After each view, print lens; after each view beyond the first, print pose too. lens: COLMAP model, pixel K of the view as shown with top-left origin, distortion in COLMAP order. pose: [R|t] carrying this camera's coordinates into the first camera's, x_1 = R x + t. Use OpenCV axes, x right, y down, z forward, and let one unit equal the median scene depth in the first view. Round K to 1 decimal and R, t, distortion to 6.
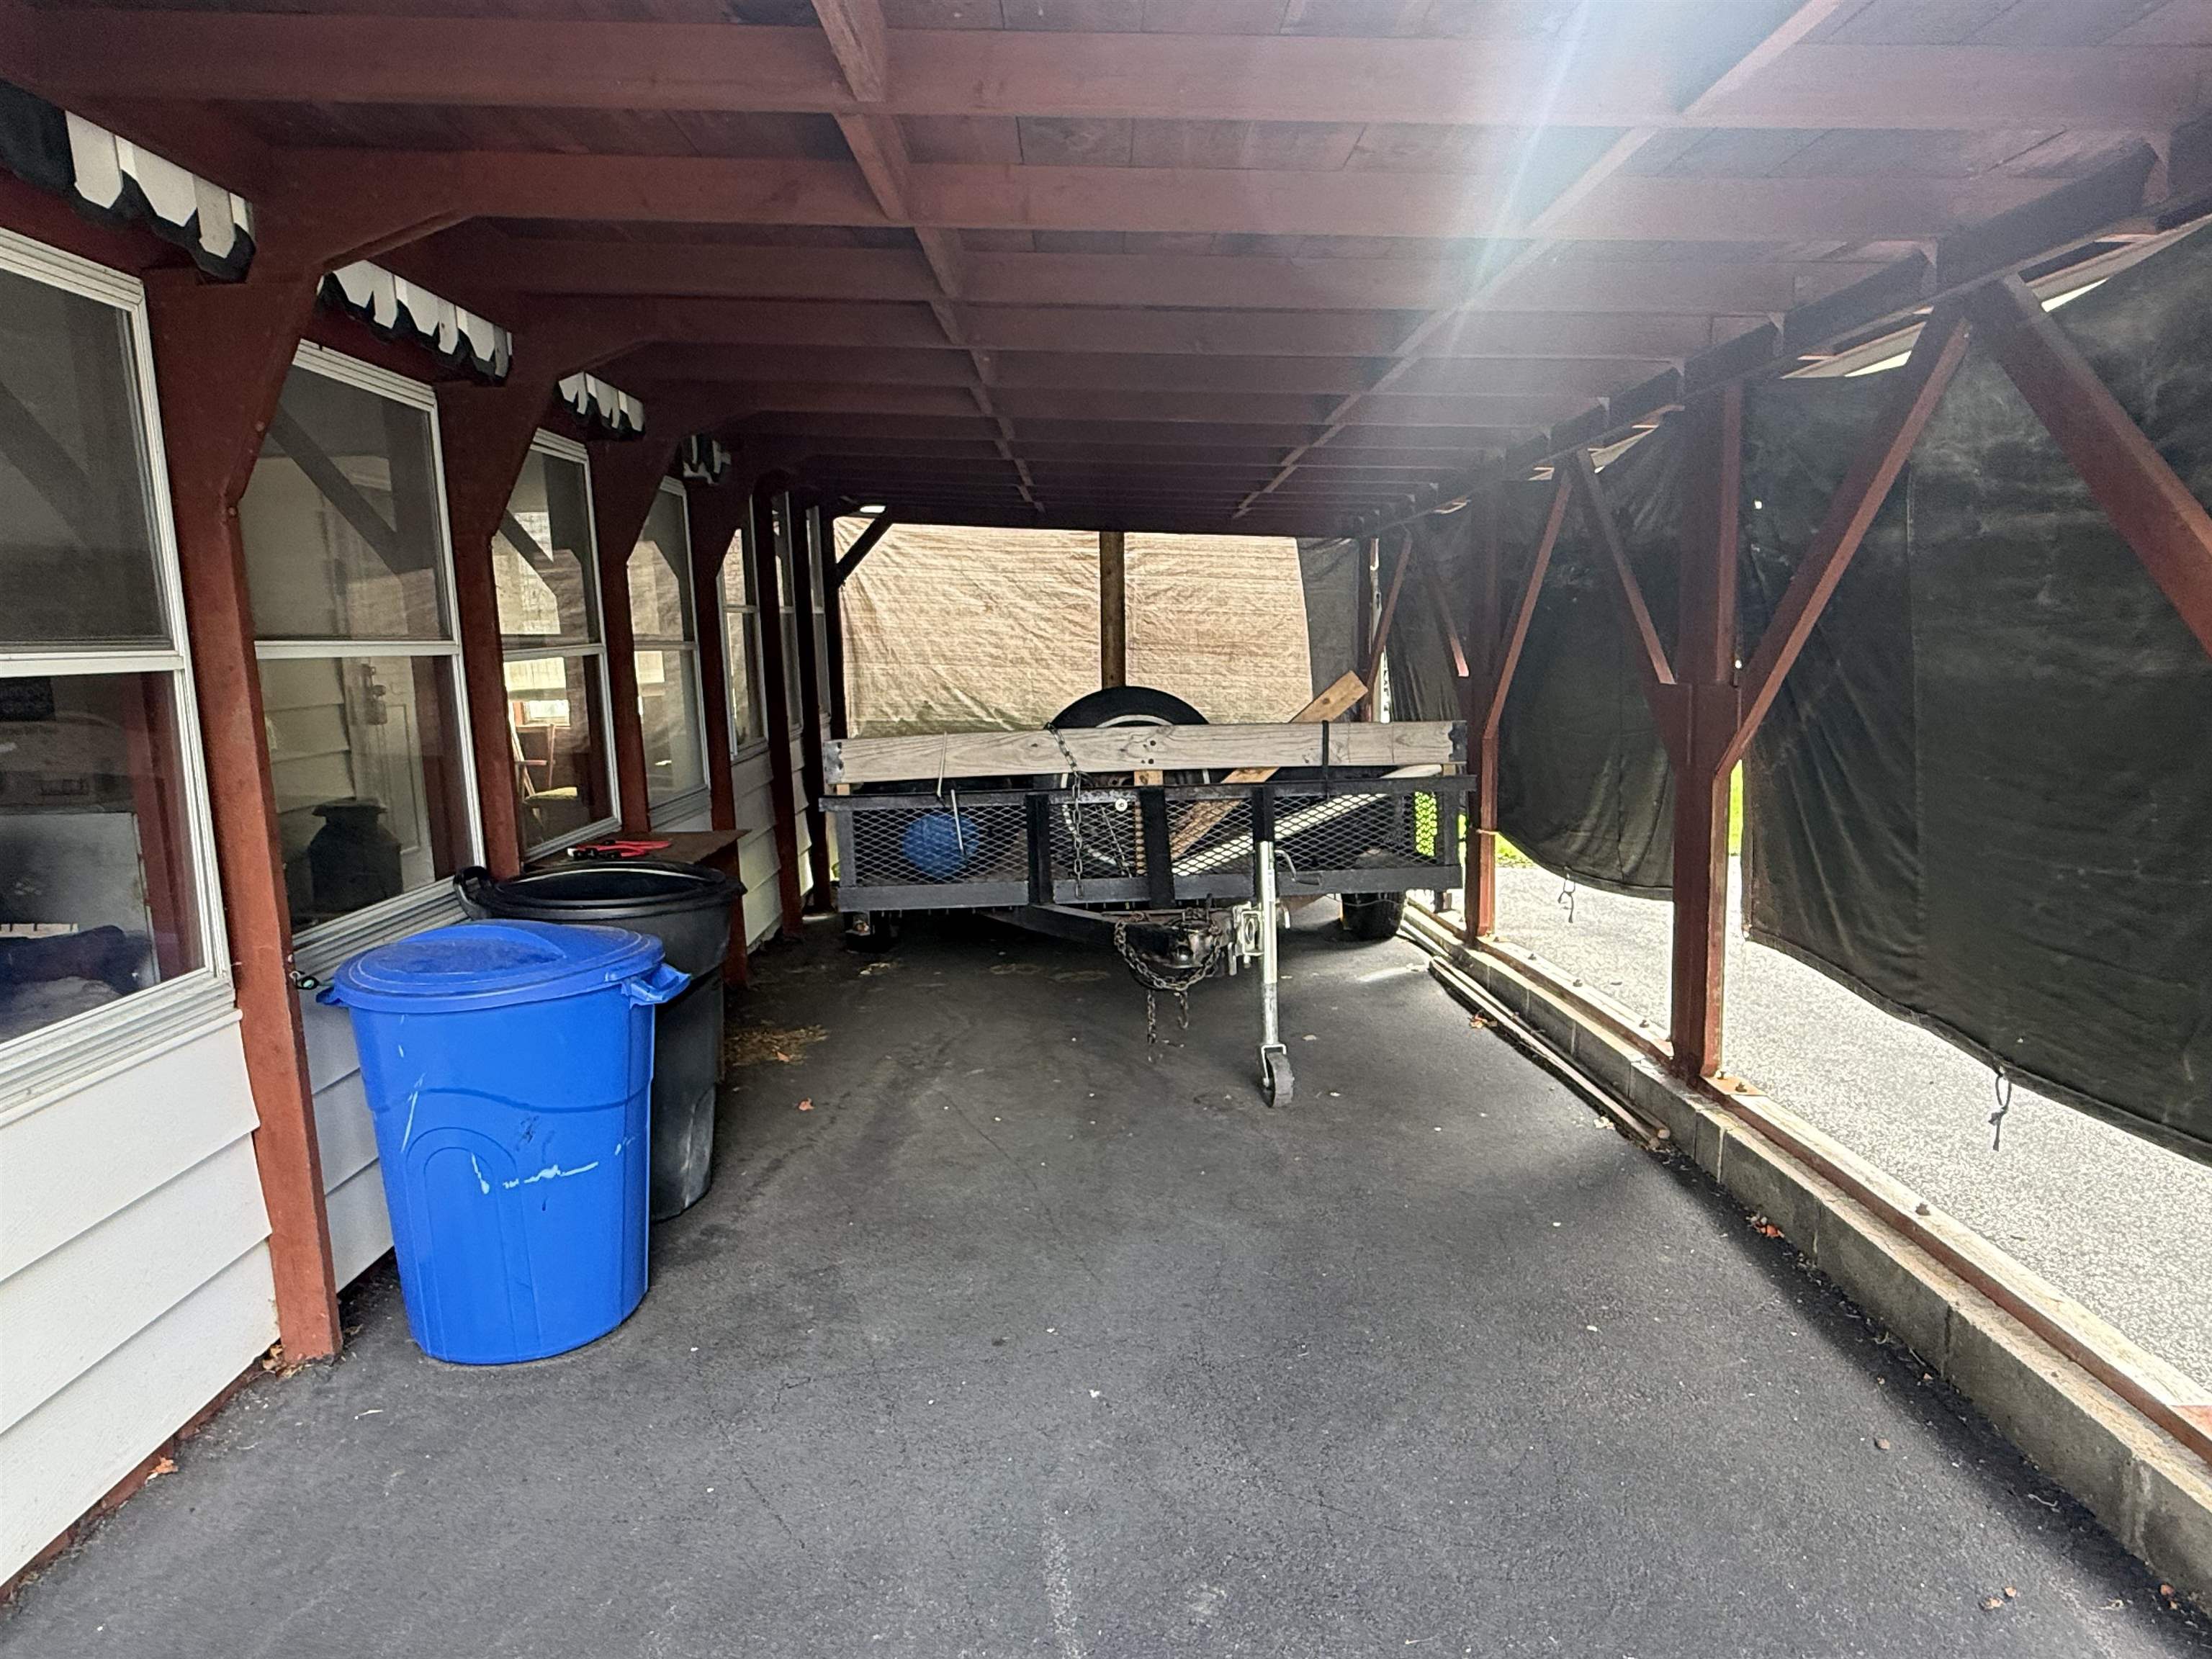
lens RADIAL K [[1317.2, 0, 1102.9], [0, 1317.2, 834.1], [0, 0, 1]] dist [-0.001813, 0.000536]
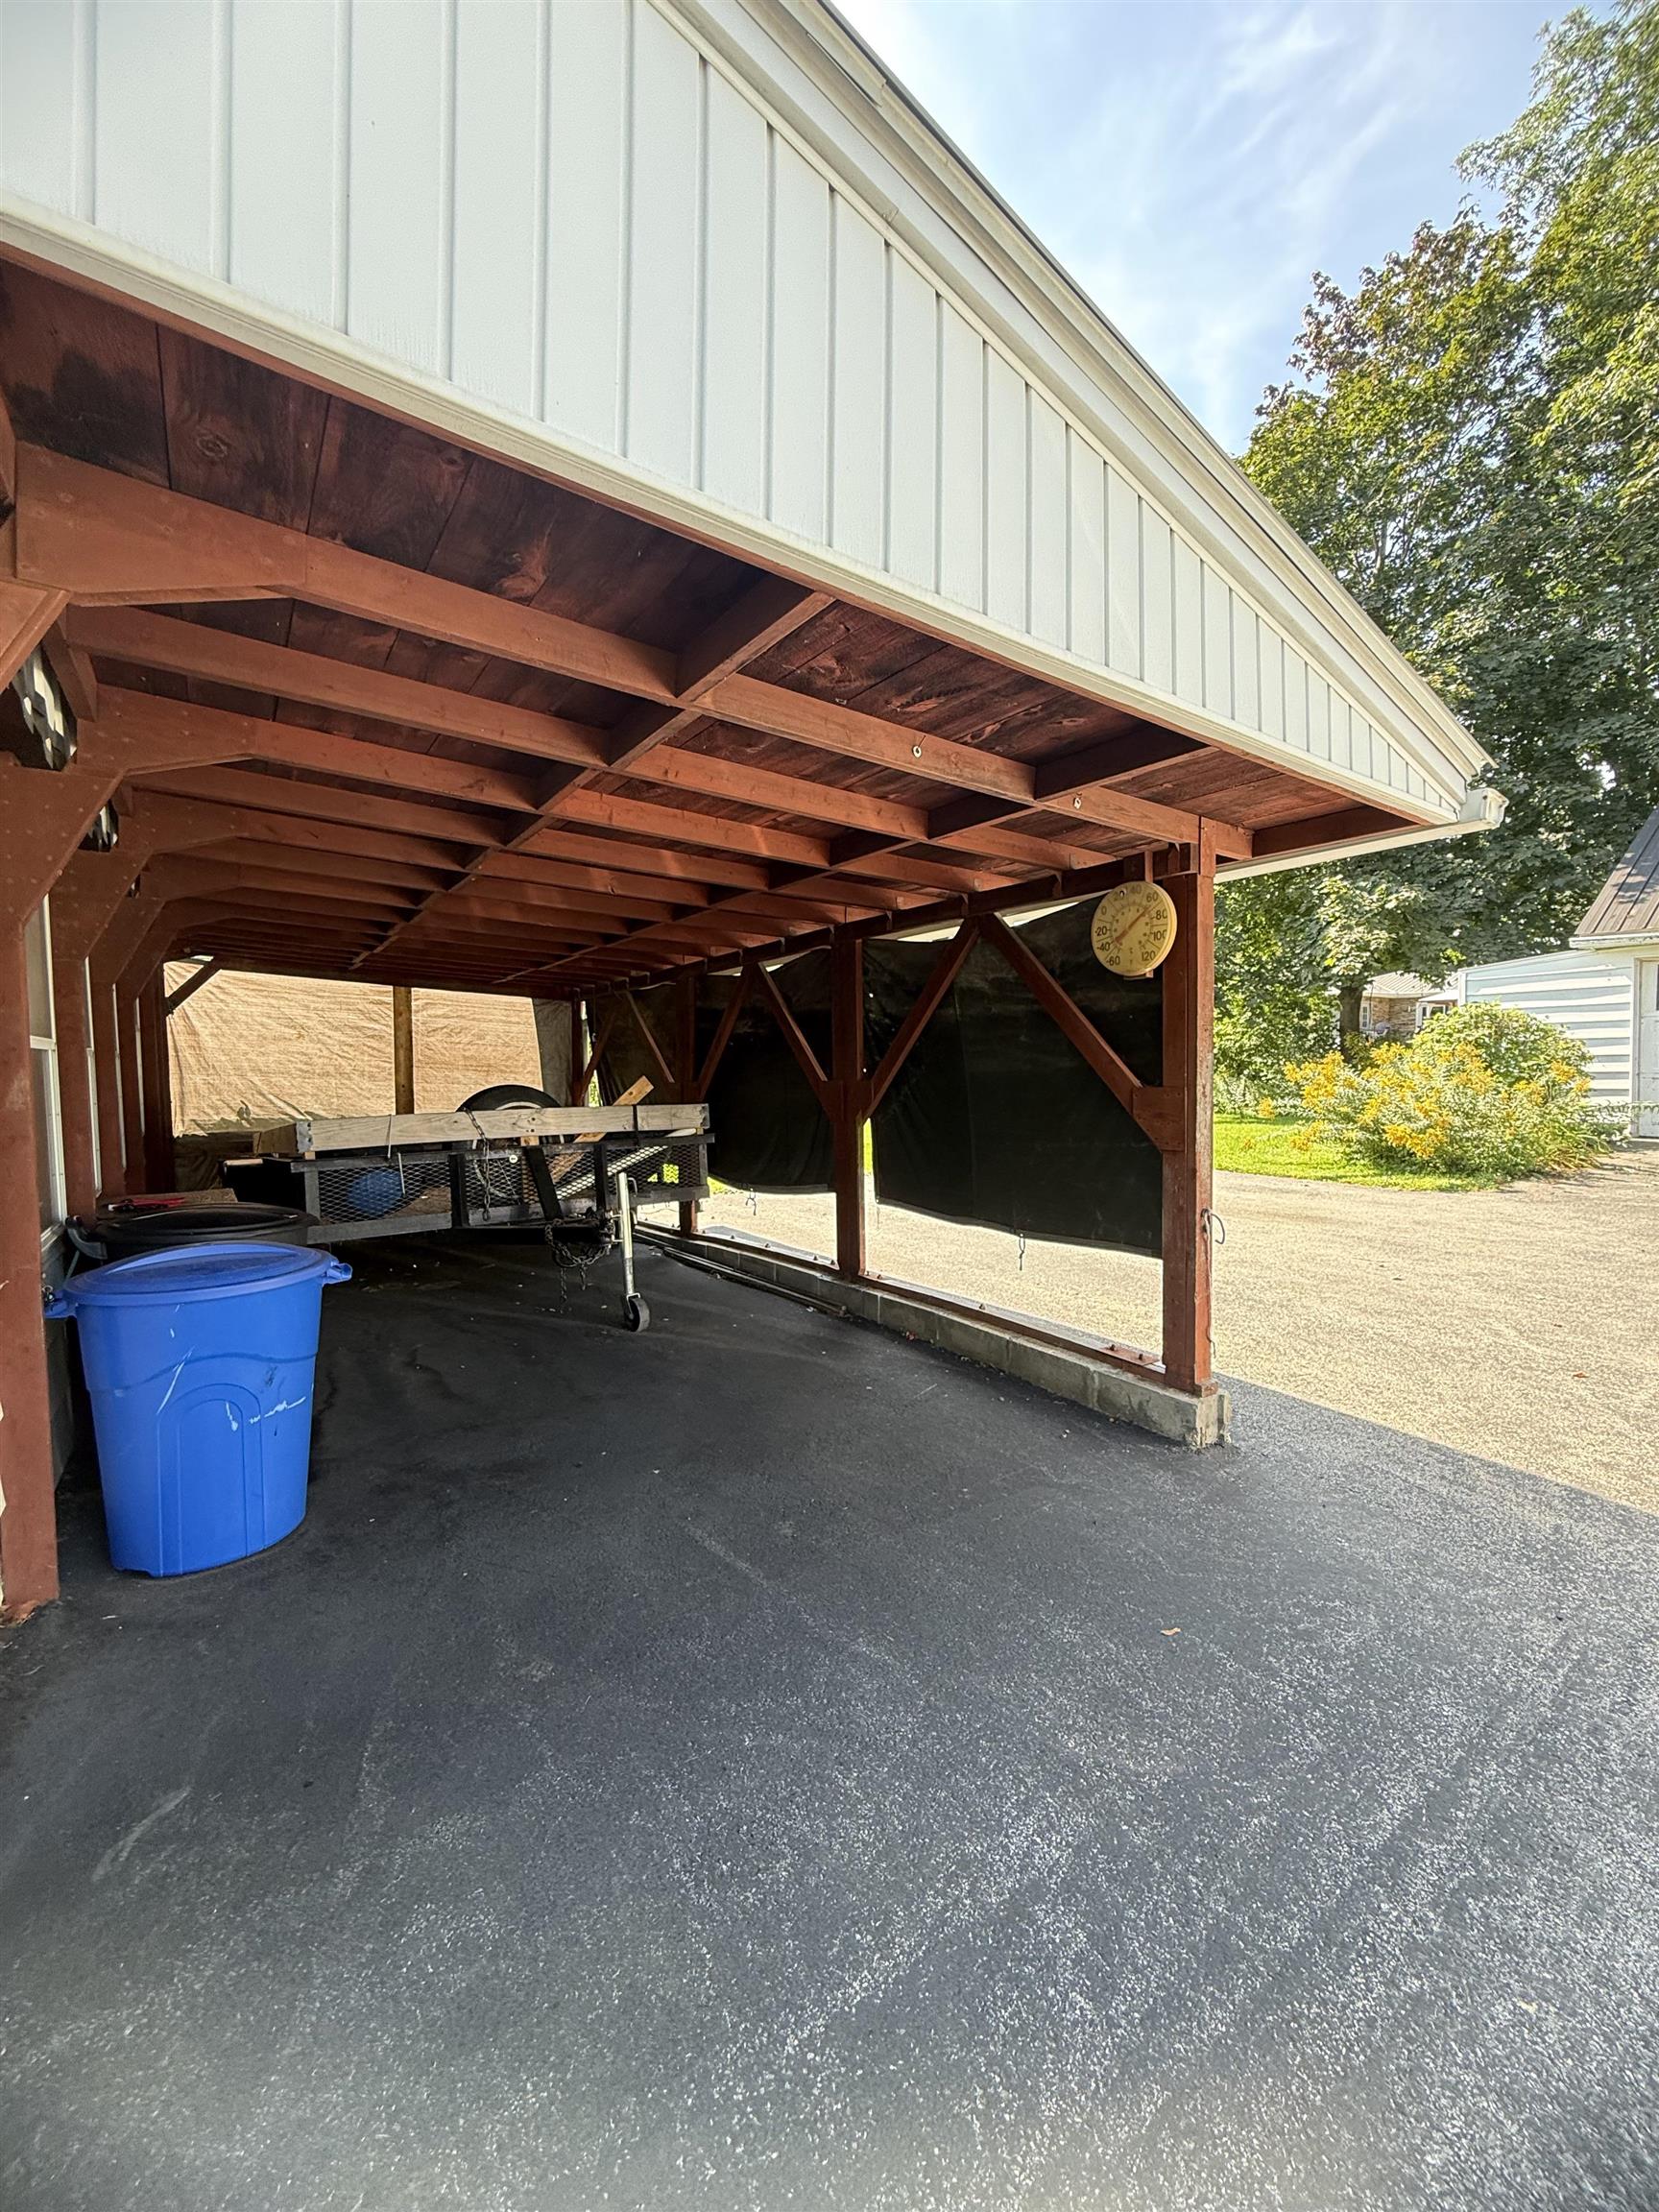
lens RADIAL K [[887.9, 0, 824.4], [0, 887.9, 1098.5], [0, 0, 1]] dist [0.001478, 0.000234]
pose [[0.829964, -0.005303, 0.557792, -0.268785], [0.070950, 0.992837, -0.096131, 0.034959], [-0.553287, 0.119361, 0.824395, -0.088071]]
